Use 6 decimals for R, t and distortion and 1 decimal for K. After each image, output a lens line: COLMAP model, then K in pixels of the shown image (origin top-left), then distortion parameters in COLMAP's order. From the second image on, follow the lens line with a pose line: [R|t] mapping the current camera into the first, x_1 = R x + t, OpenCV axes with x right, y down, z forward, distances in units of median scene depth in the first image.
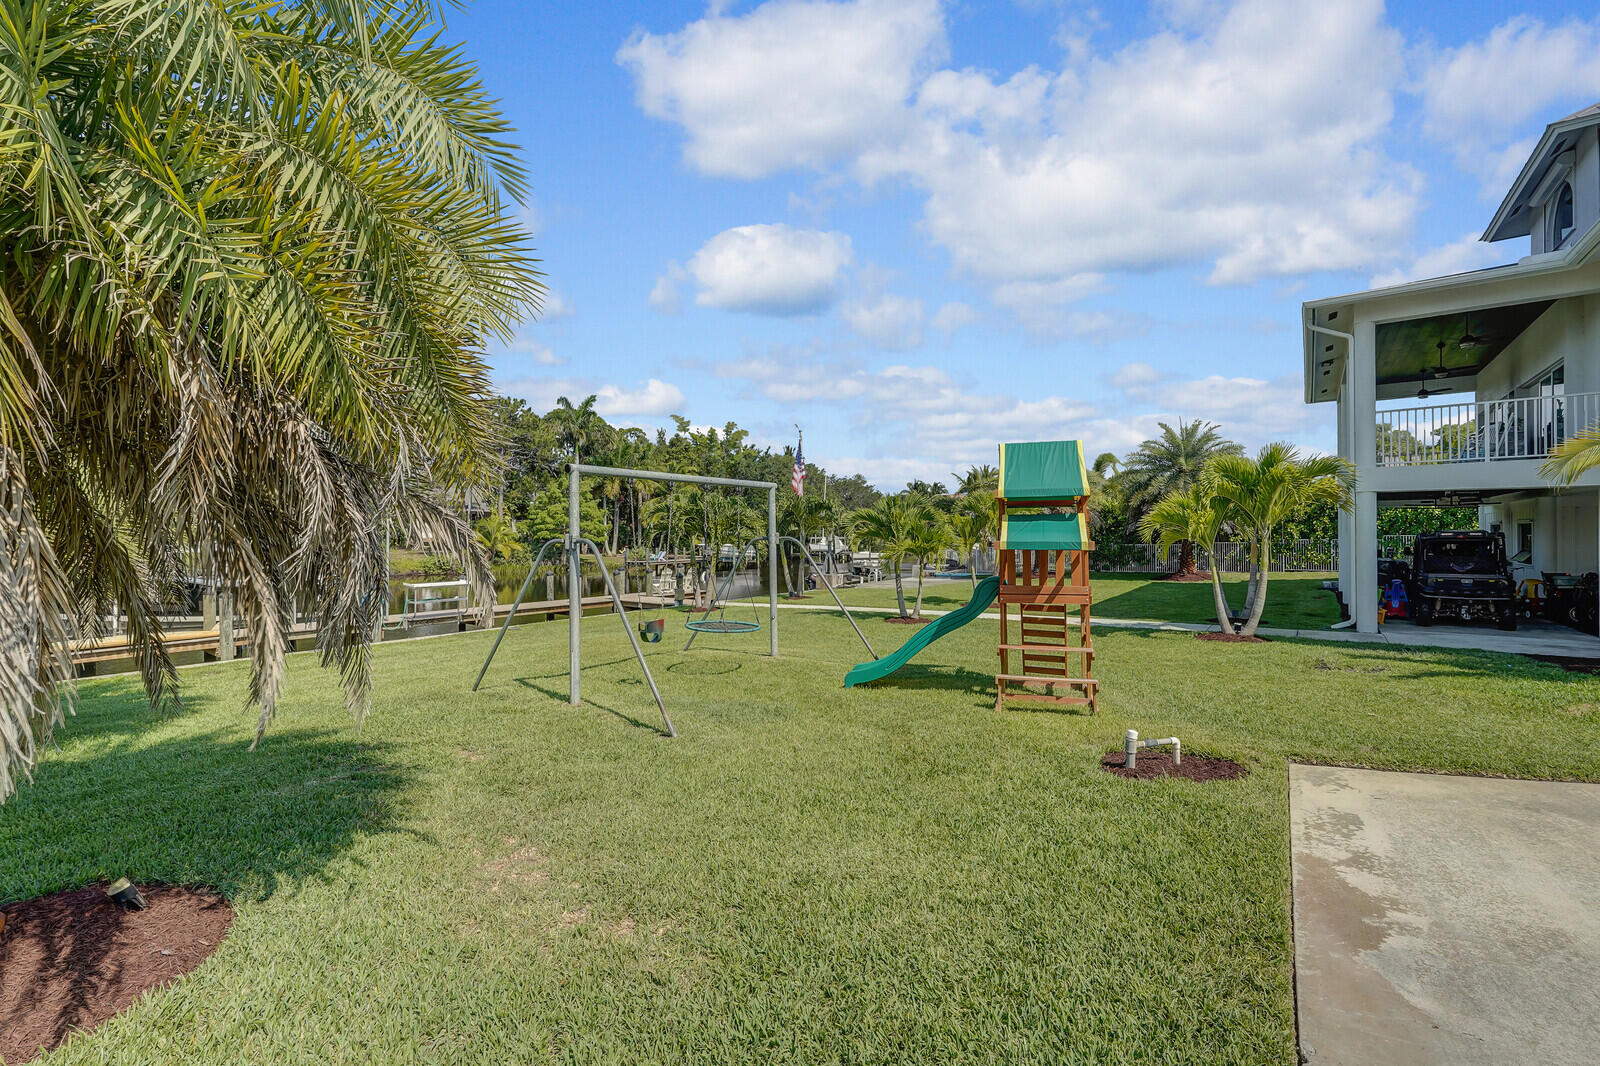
lens RADIAL K [[711.5, 0, 793.7], [0, 711.5, 536.8], [0, 0, 1]] dist [-0.011837, 0.006227]
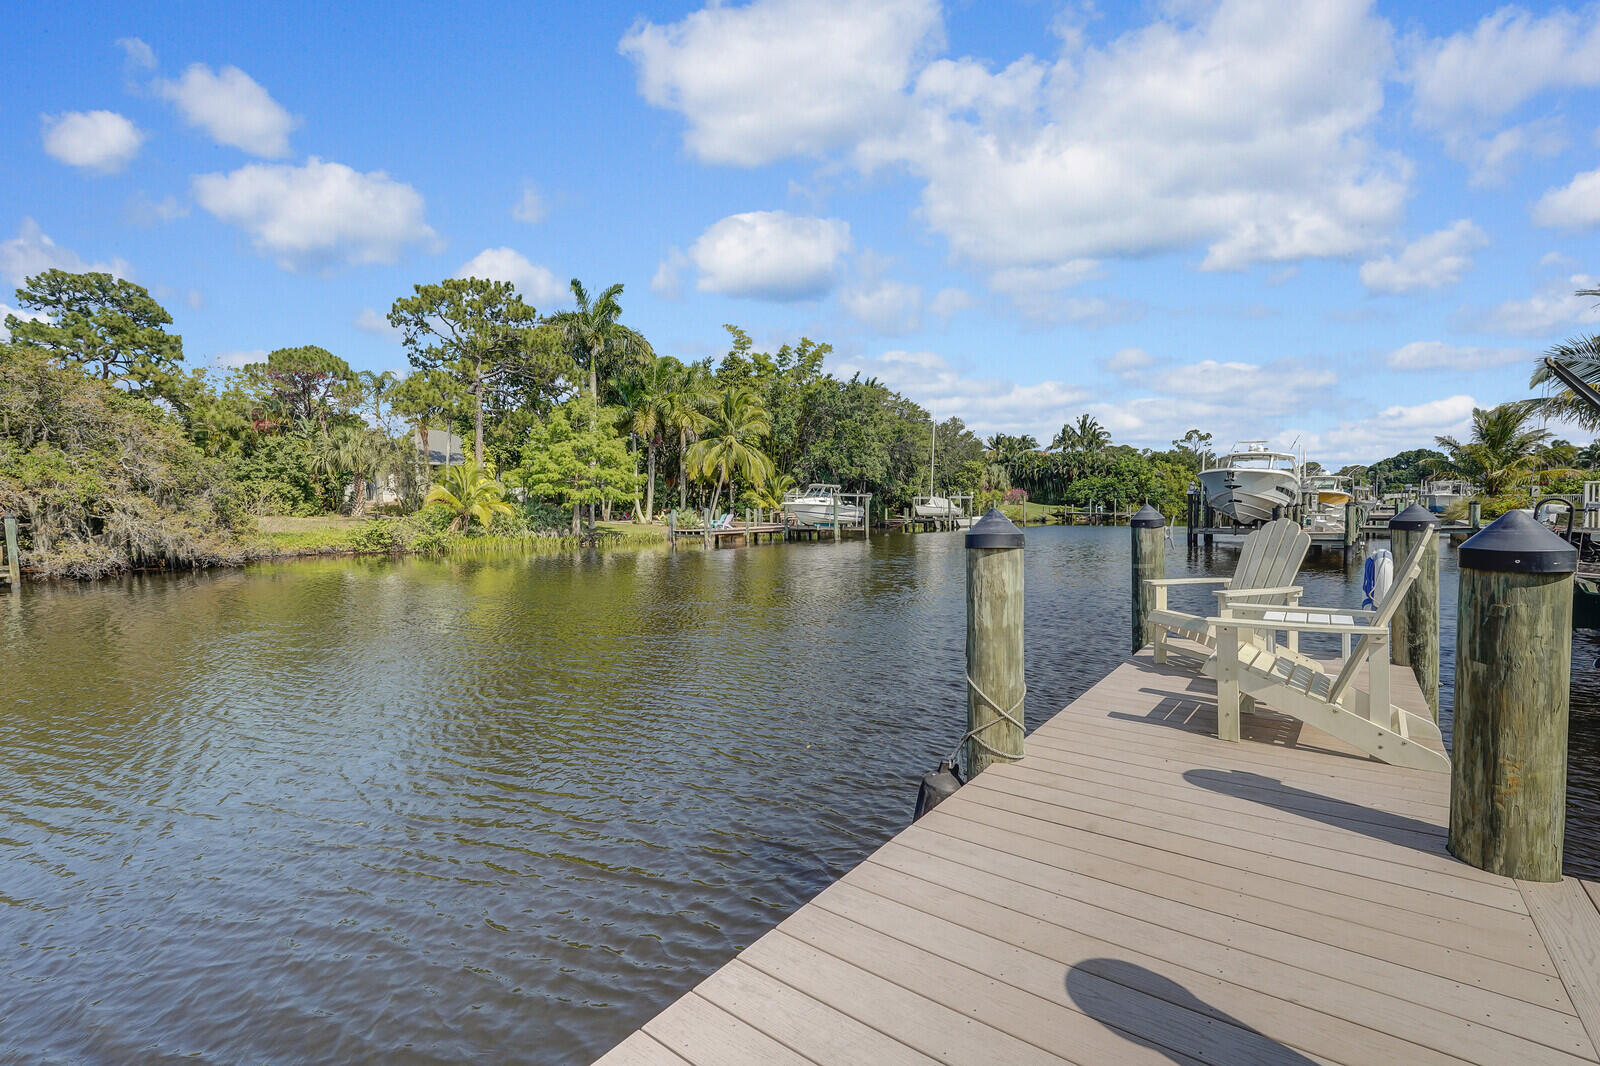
lens RADIAL K [[711.5, 0, 800.3], [0, 711.5, 528.2], [0, 0, 1]] dist [-0.011837, 0.006227]
pose [[0.999799, -0.008598, -0.018115, -0.281012], [0.009061, 0.999631, 0.025598, 0.047556], [0.017888, -0.025757, 0.999508, 0.939311]]
